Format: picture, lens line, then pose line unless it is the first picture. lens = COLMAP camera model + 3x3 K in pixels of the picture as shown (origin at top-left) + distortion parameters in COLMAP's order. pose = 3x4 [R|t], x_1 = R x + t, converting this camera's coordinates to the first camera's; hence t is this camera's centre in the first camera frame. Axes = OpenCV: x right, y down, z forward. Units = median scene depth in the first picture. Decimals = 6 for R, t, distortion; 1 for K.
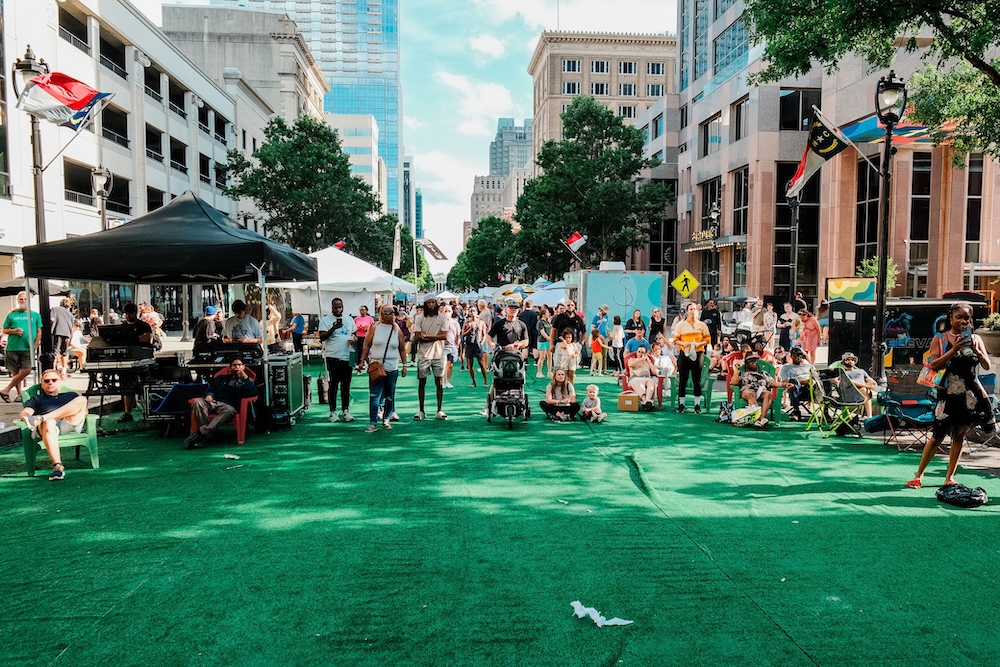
lens RADIAL K [[712.1, 0, 499.2], [0, 712.1, 338.9], [0, 0, 1]] dist [-0.012388, 0.002130]
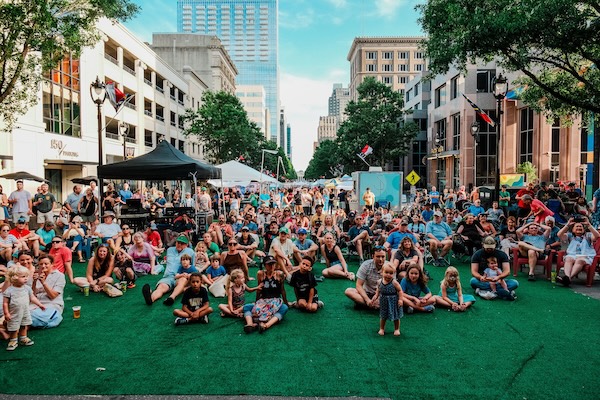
lens RADIAL K [[427.2, 0, 302.5], [0, 427.2, 197.1], [0, 0, 1]] dist [-0.012388, 0.002130]
pose [[0.995105, -0.001132, -0.098814, 0.050664], [-0.001528, 0.999639, -0.026841, 0.003649], [0.098809, 0.026860, 0.994744, -0.114617]]
